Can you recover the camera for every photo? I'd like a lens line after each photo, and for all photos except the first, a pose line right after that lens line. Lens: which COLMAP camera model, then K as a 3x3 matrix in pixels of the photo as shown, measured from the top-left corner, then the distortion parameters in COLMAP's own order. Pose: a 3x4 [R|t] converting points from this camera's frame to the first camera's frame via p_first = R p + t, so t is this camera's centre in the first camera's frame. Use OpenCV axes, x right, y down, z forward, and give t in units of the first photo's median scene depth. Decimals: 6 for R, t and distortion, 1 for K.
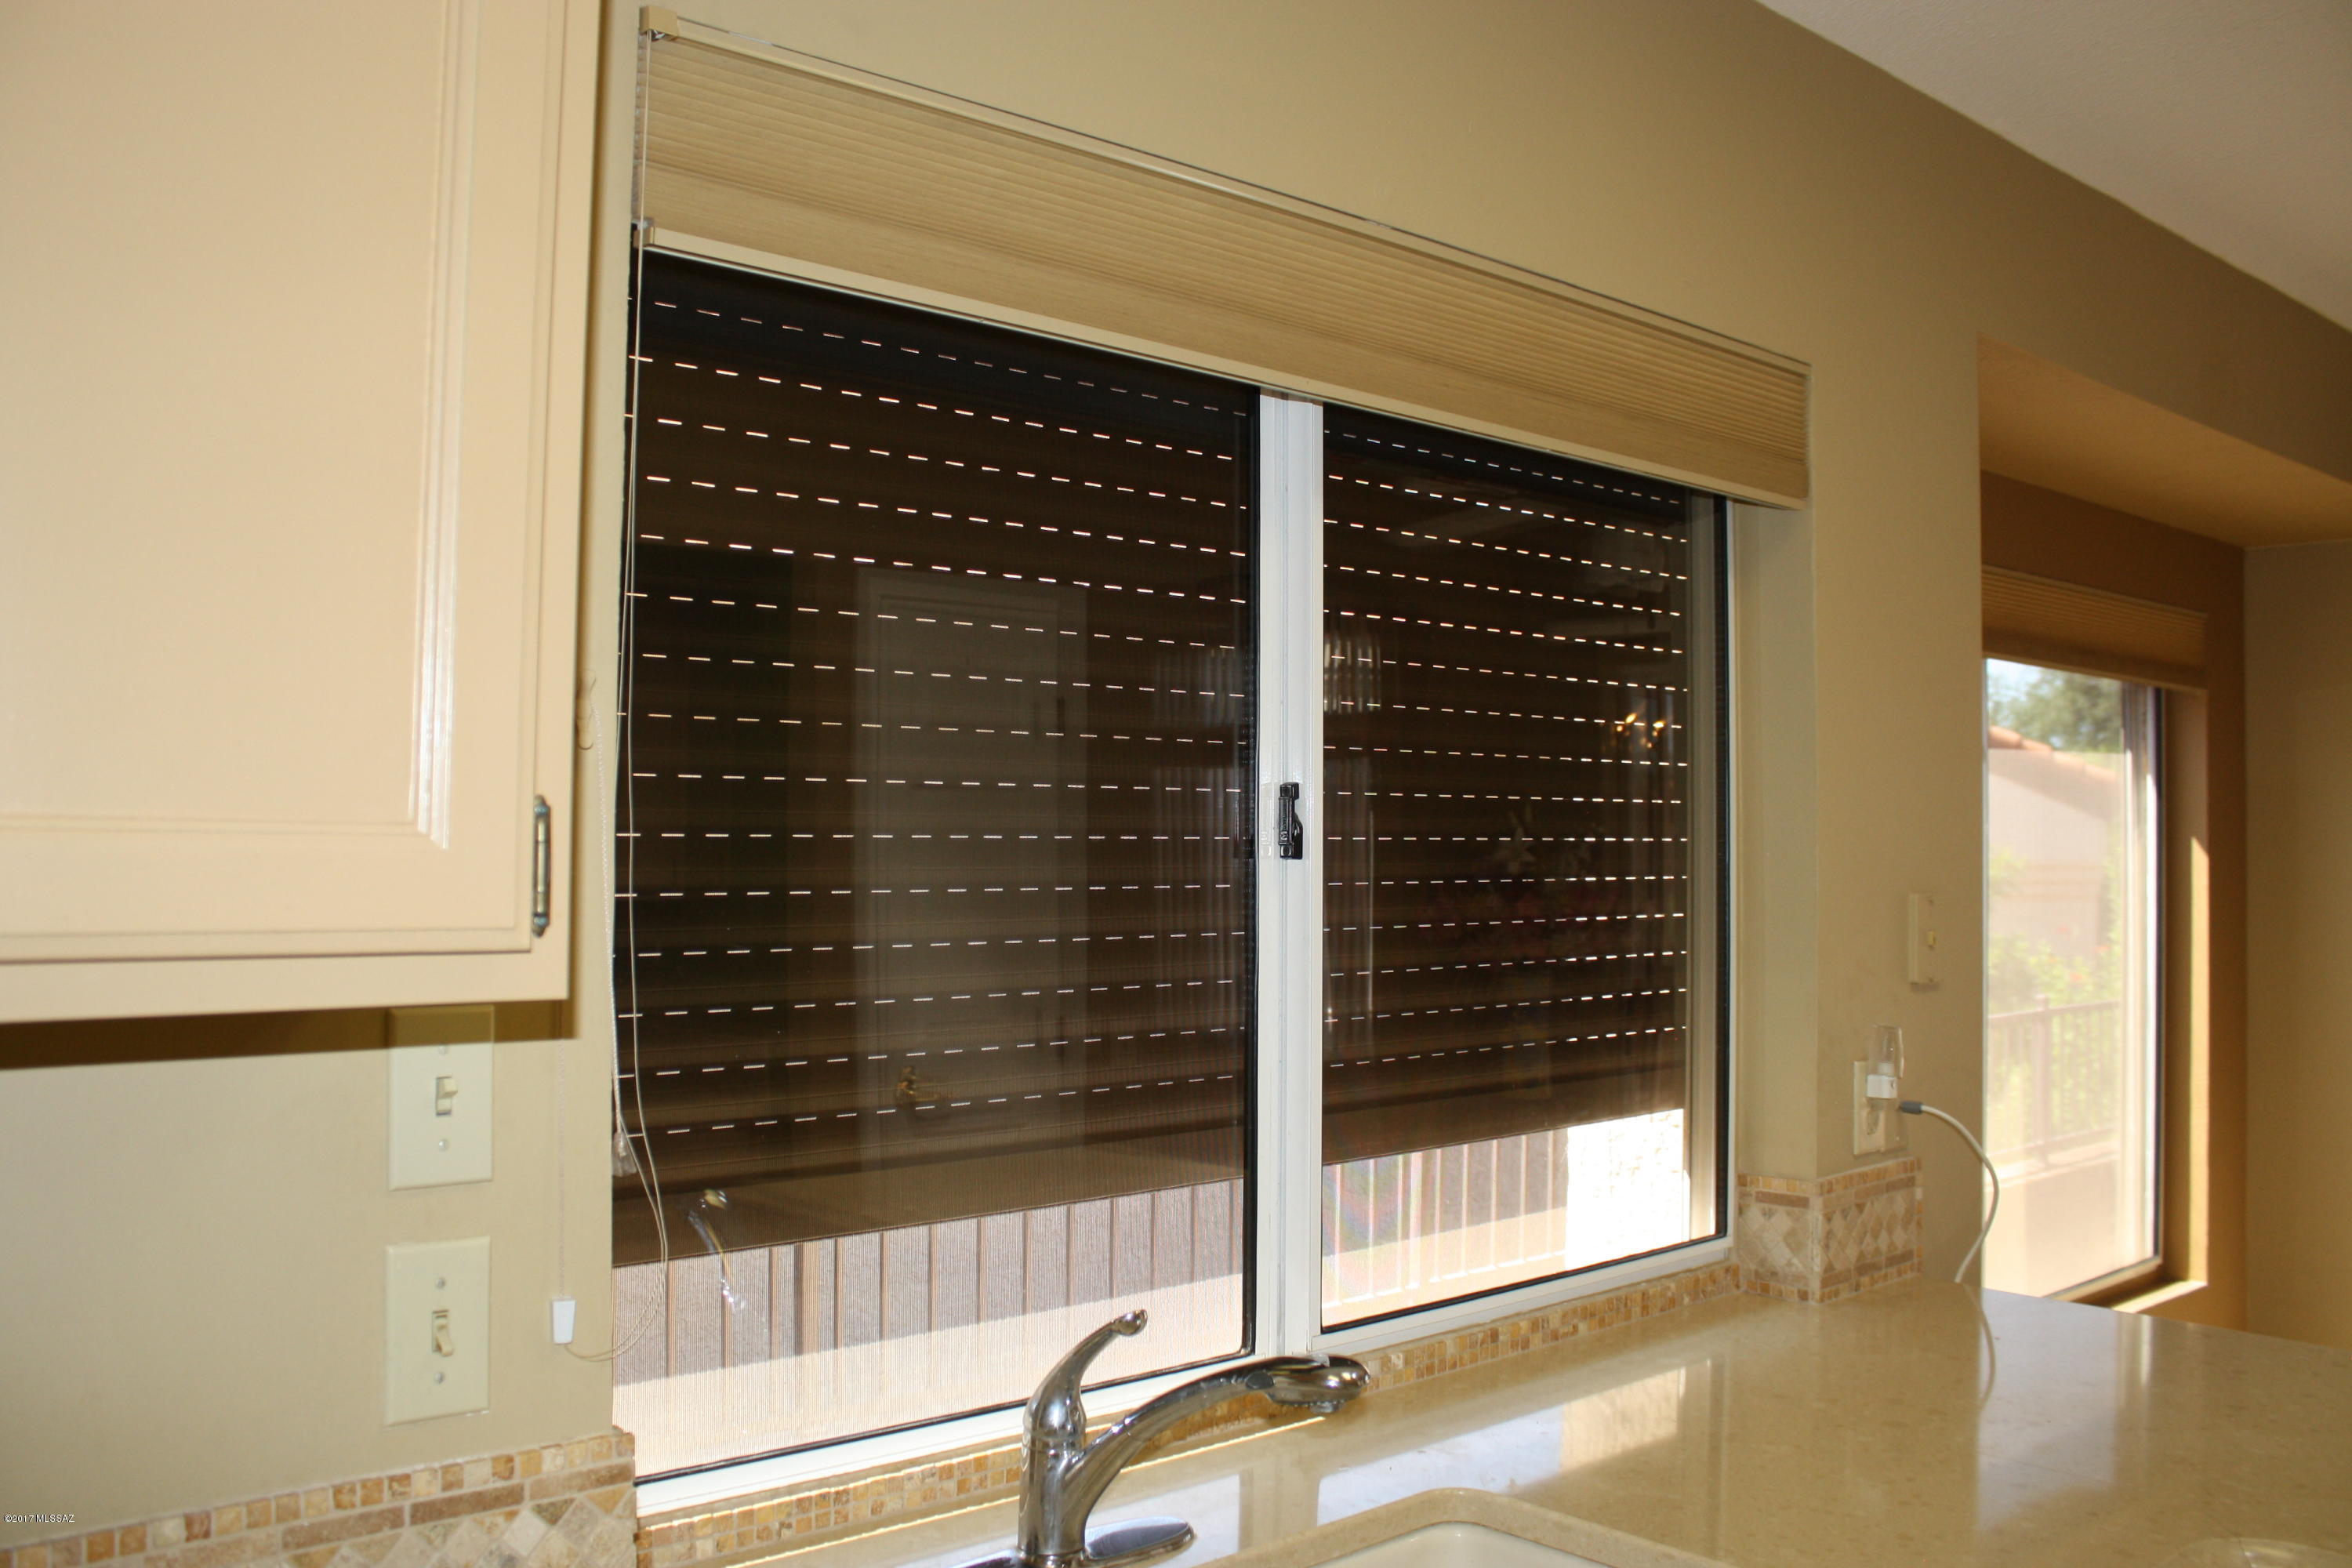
lens RADIAL K [[1986.7, 0, 1163.1], [0, 1986.7, 767.4], [0, 0, 1]] dist [-0.167228, 0.154295]
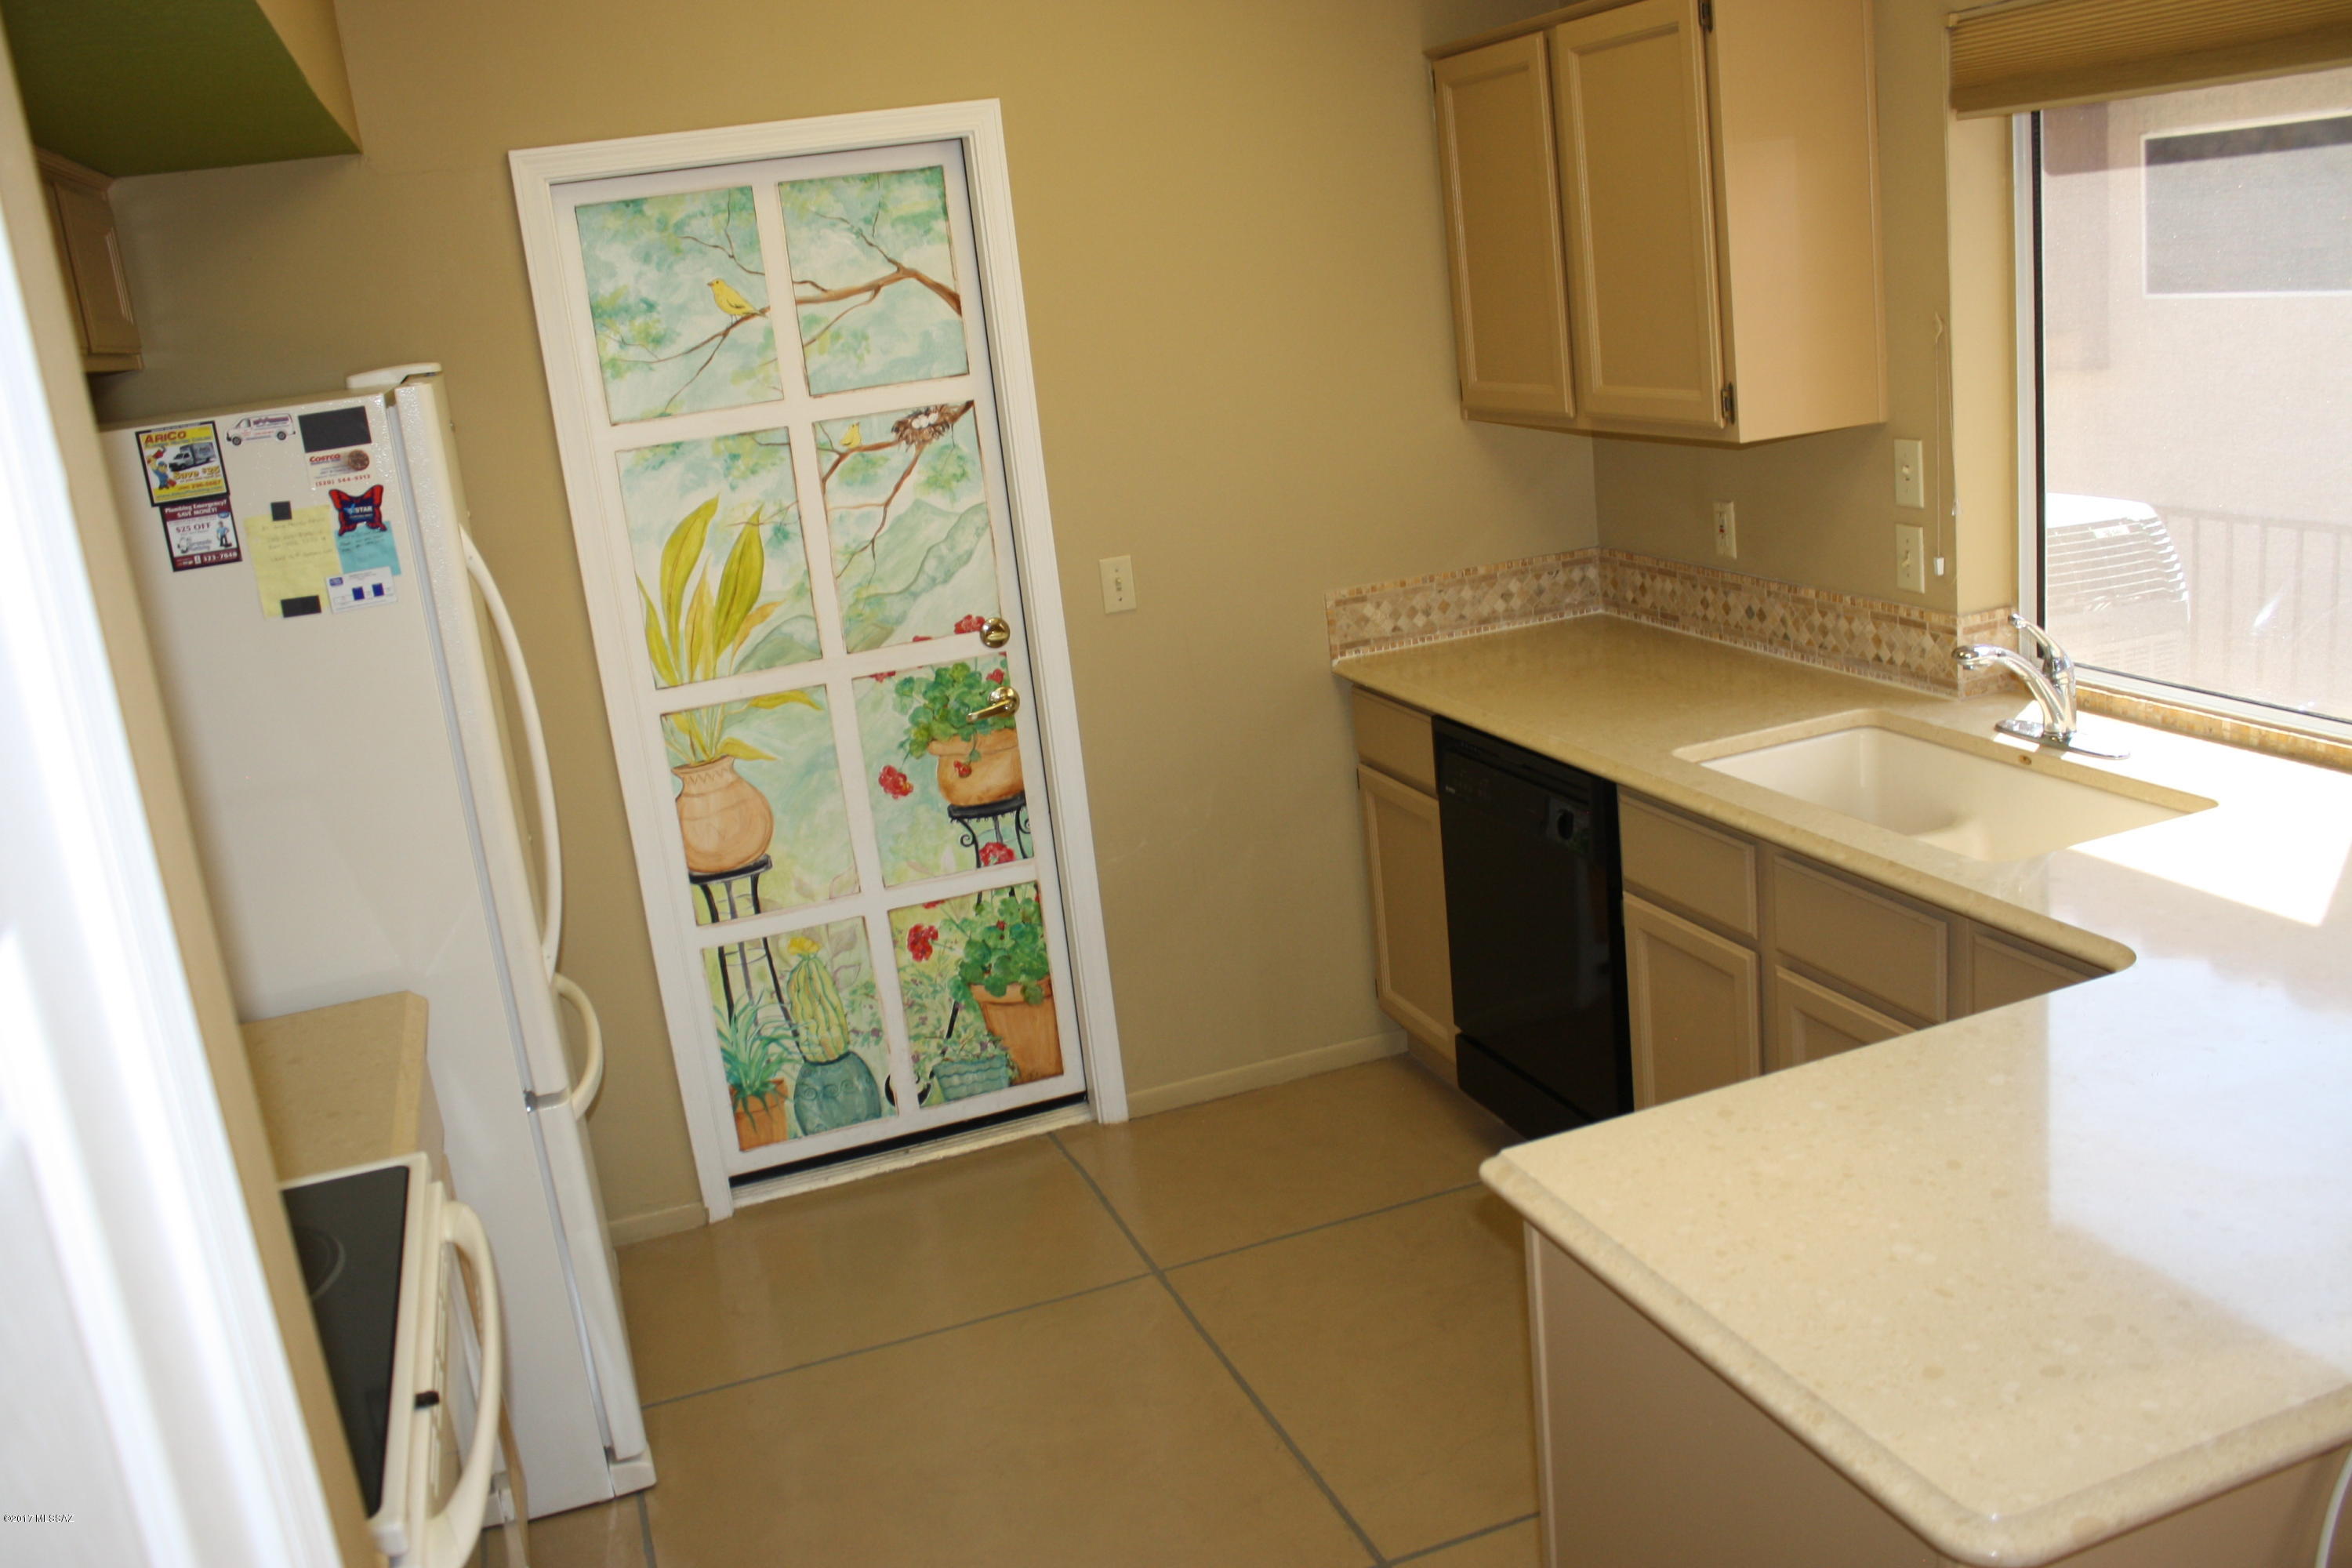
lens RADIAL K [[1986.7, 0, 1163.1], [0, 1986.7, 767.4], [0, 0, 1]] dist [-0.167228, 0.154295]
pose [[-0.377280, 0.260344, -0.888753, 1.596297], [0.142082, 0.964583, 0.222243, -0.115770], [0.915135, -0.042428, -0.400908, 0.701729]]
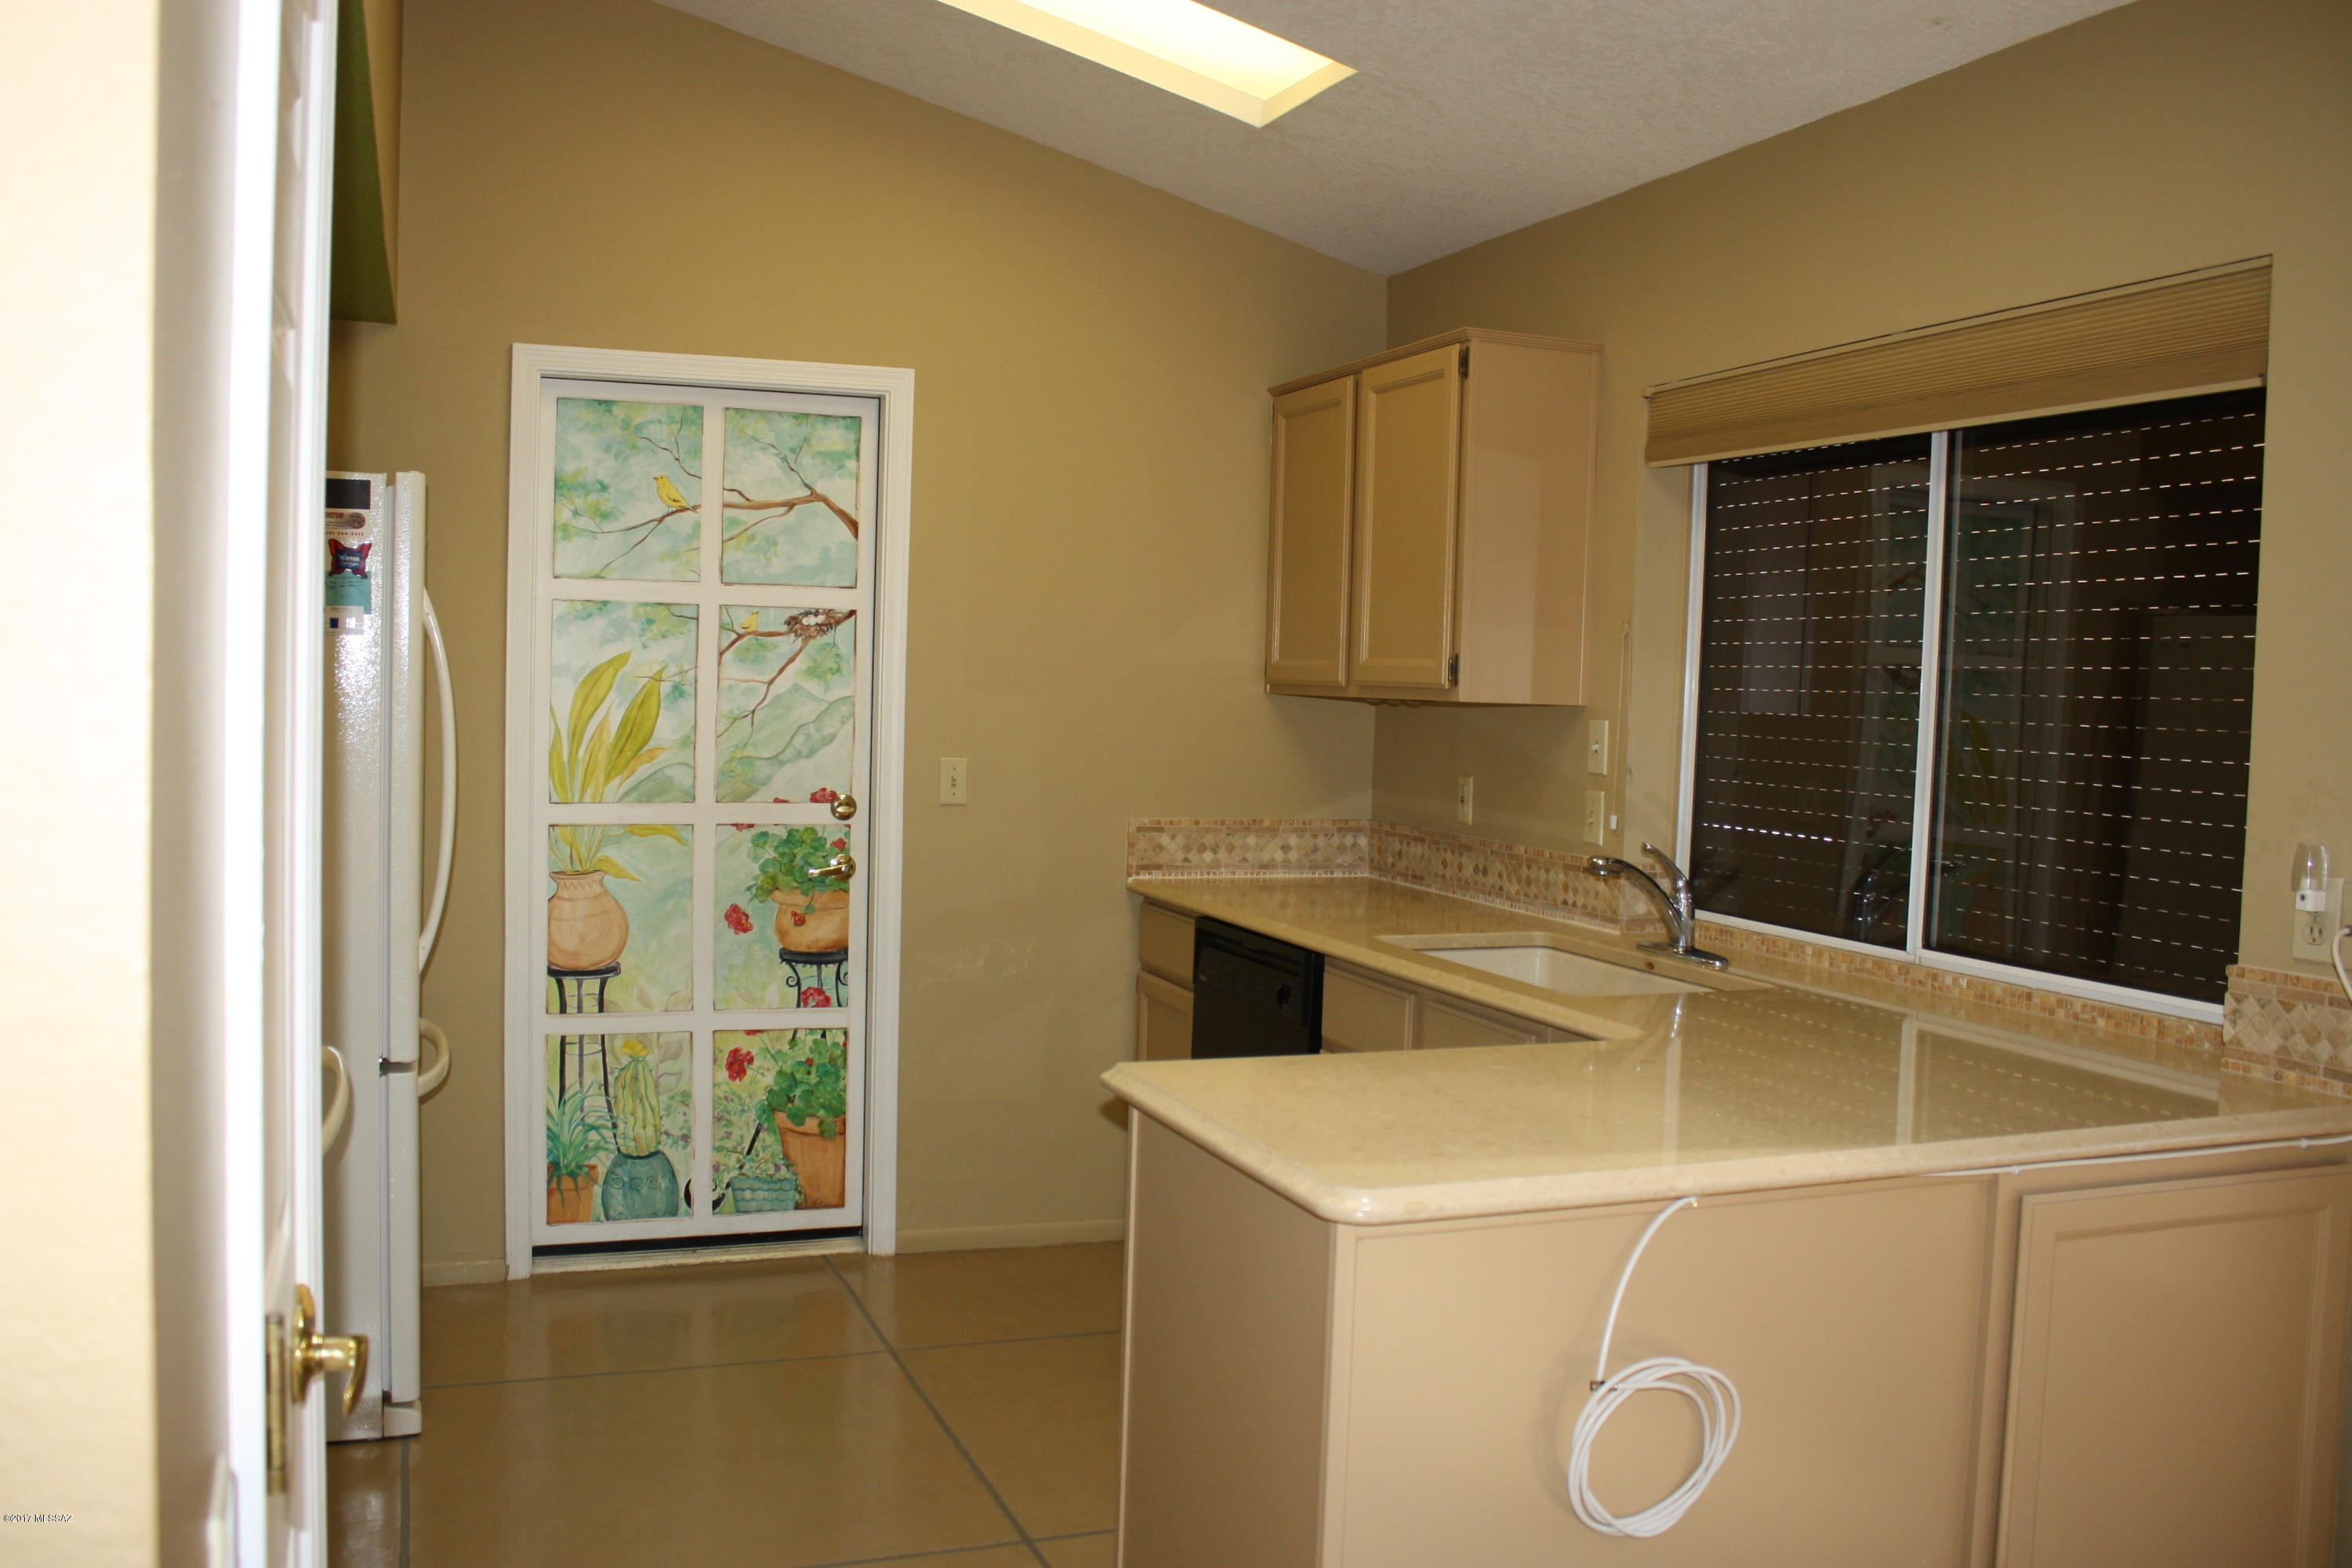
lens RADIAL K [[2013.5, 0, 1155.1], [0, 2013.5, 787.6], [0, 0, 1]] dist [-0.158333, 0.153704]
pose [[-0.357952, 0.029255, -0.933282, 1.946557], [-0.000250, 0.999506, 0.031427, 0.082749], [0.933740, 0.011483, -0.357767, 0.954570]]
